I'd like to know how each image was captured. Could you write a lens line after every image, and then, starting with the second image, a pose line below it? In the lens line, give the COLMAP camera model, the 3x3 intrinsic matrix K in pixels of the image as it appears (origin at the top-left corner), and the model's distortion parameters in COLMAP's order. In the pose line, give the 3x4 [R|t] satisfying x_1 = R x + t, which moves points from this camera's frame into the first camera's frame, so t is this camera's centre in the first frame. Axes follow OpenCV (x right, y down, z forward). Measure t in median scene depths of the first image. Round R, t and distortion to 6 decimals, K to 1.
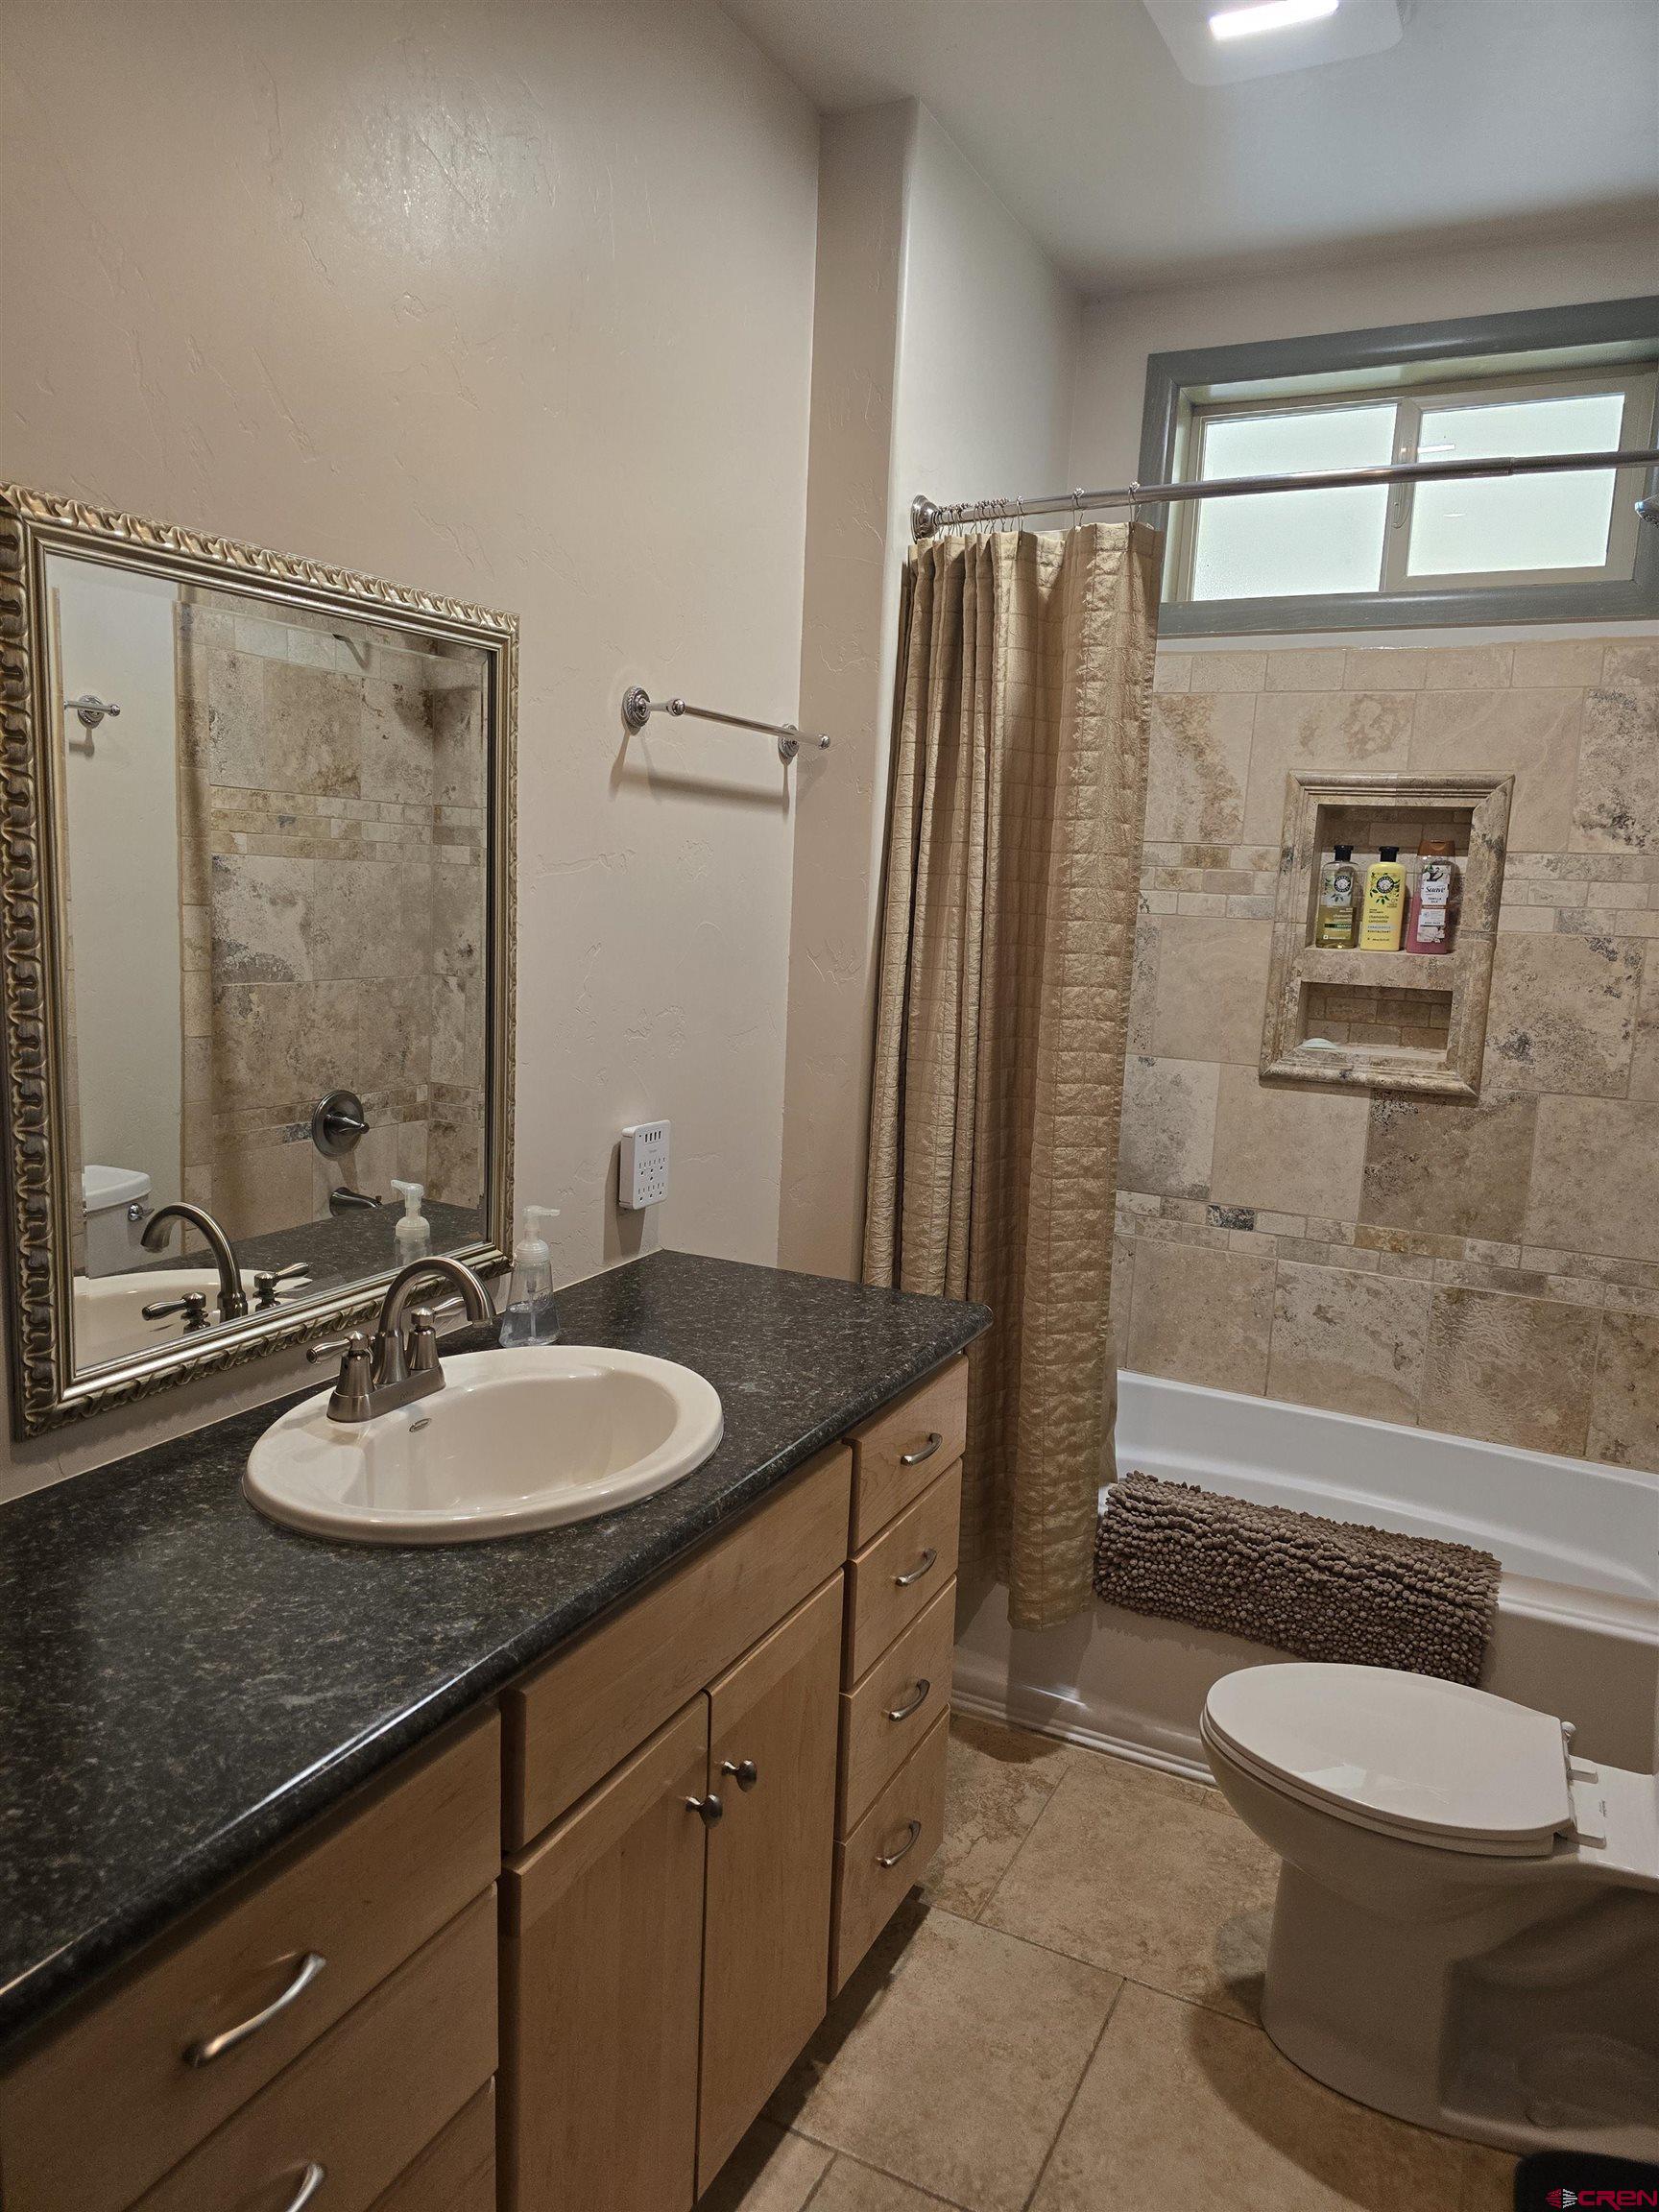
lens RADIAL K [[1479.0, 0, 823.3], [0, 1479.0, 1100.6], [0, 0, 1]] dist [0.005765, -0.002675]
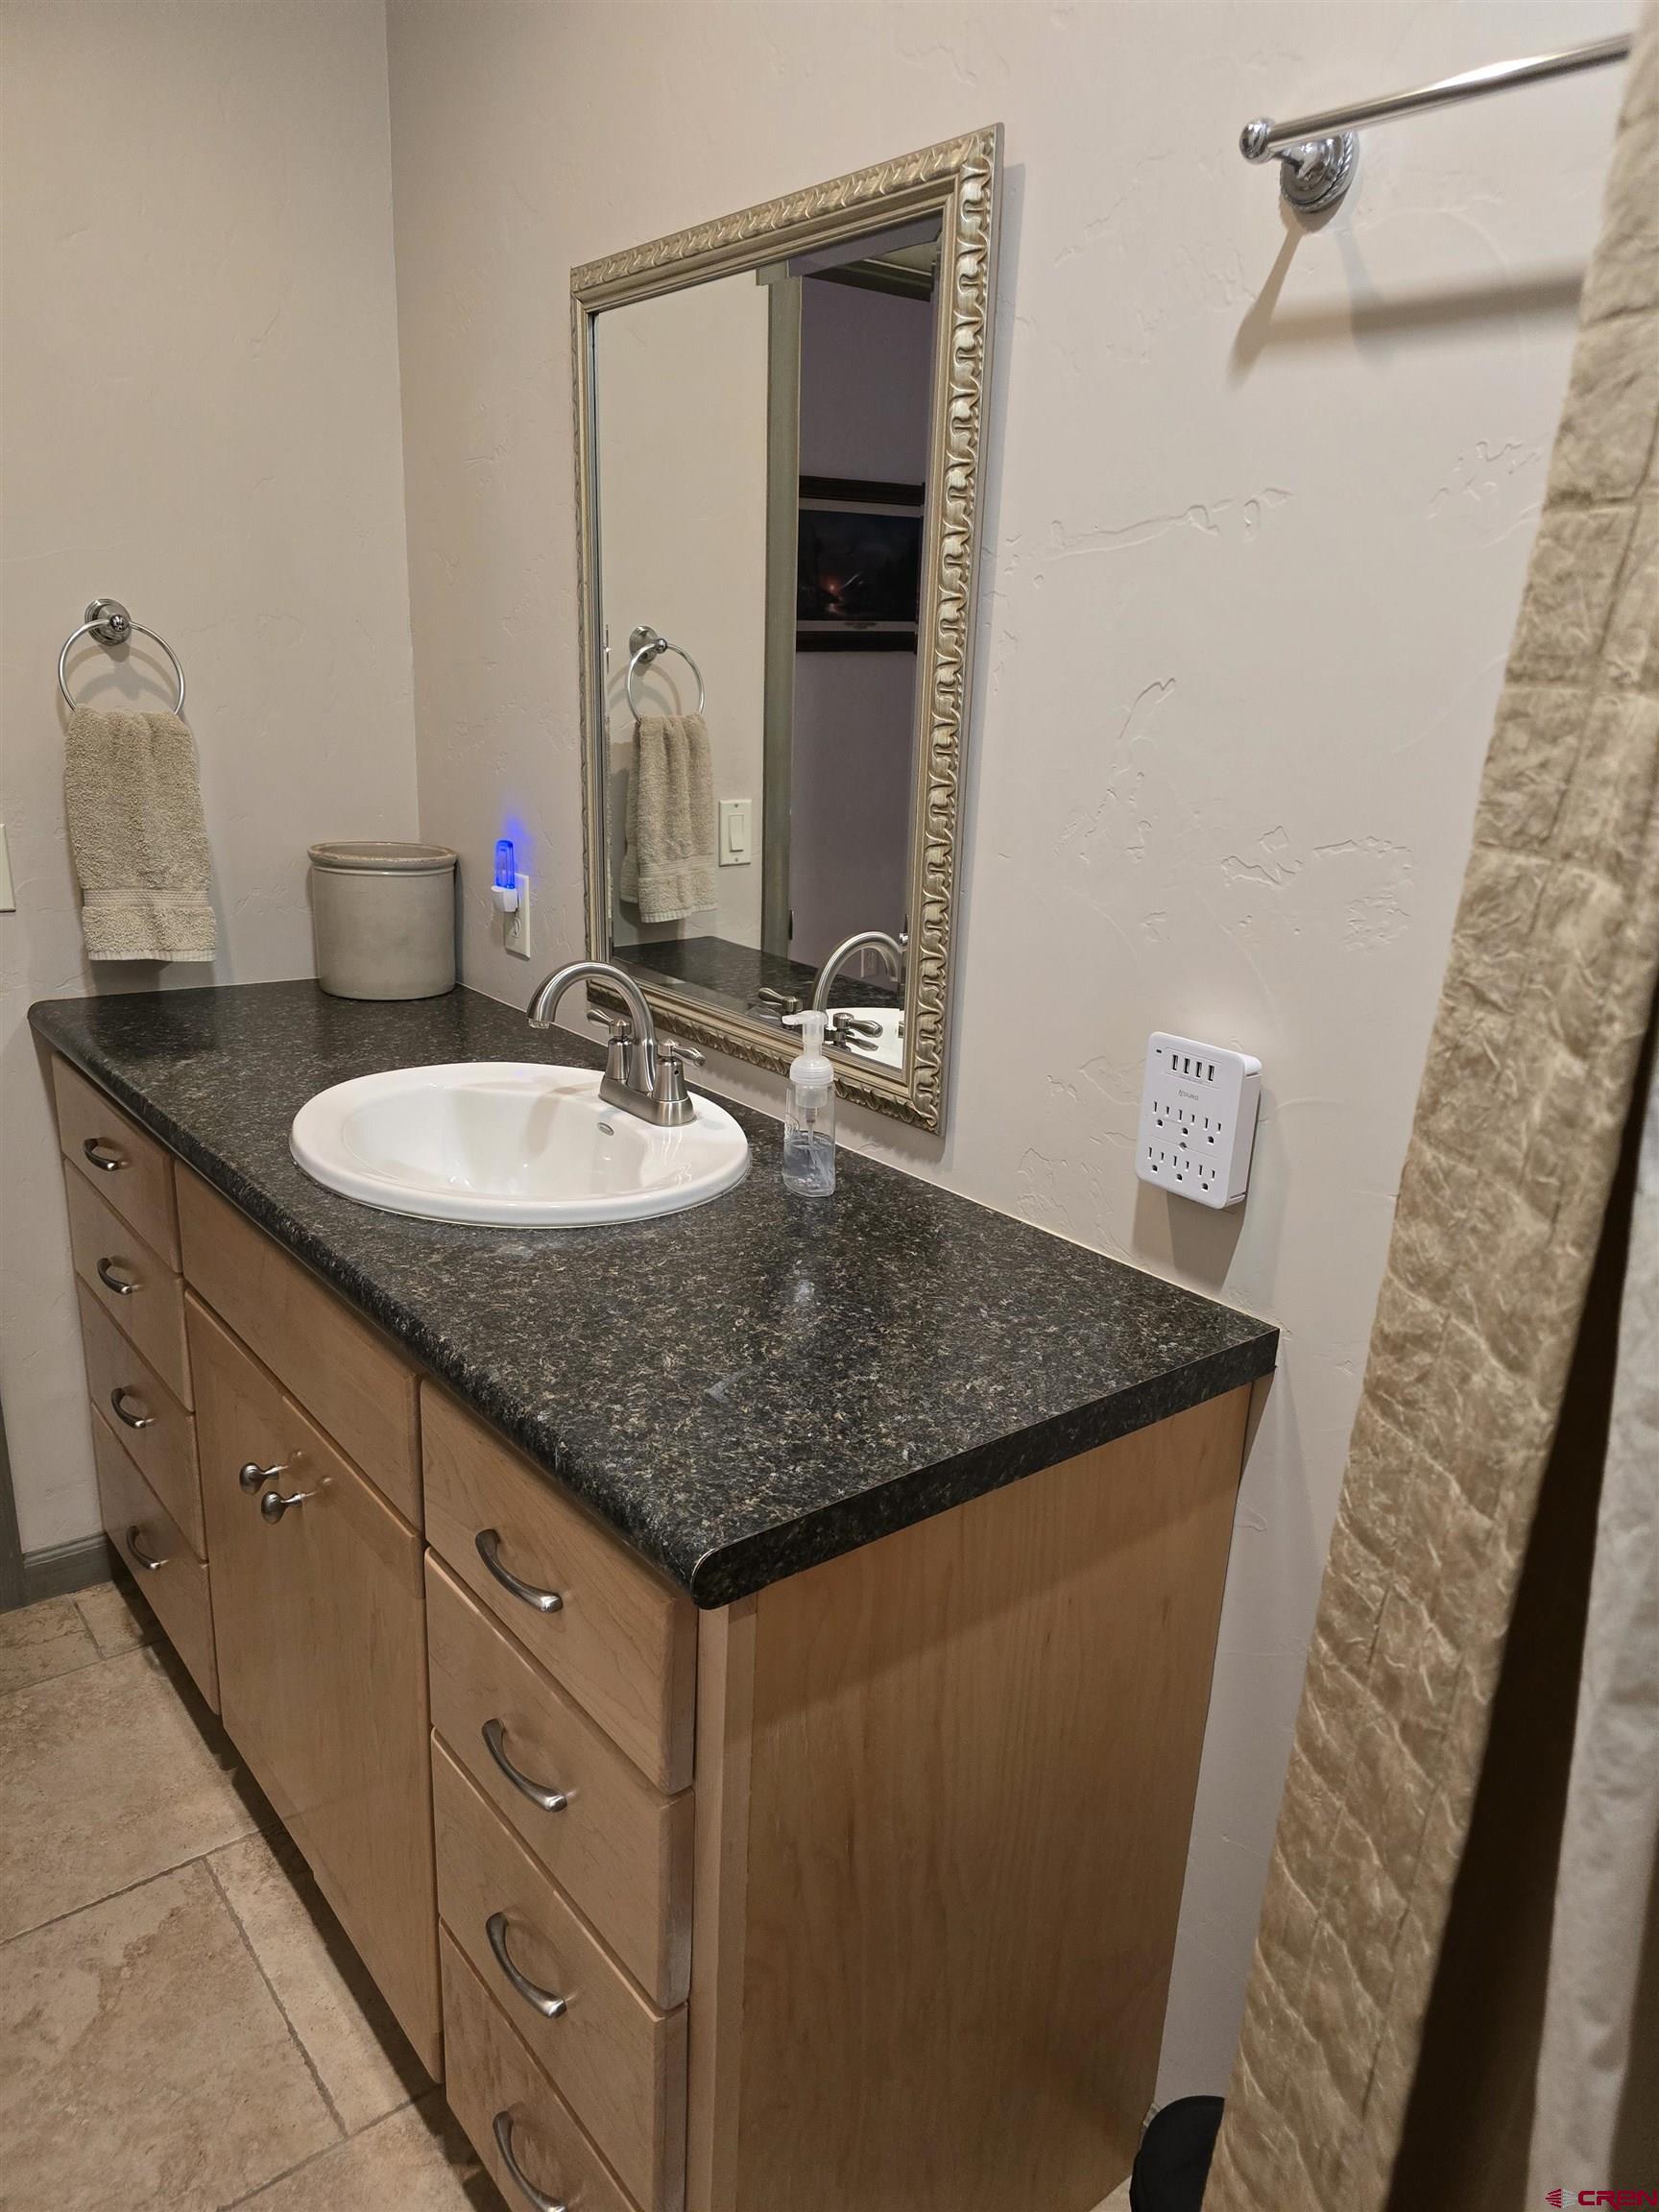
lens RADIAL K [[1479.0, 0, 817.5], [0, 1479.0, 1121.8], [0, 0, 1]] dist [0.005765, -0.002675]
pose [[-0.404771, 0.217258, -0.888234, 0.430495], [-0.200759, 0.926551, 0.318117, -0.102858], [0.892108, 0.307086, -0.331424, 1.124935]]
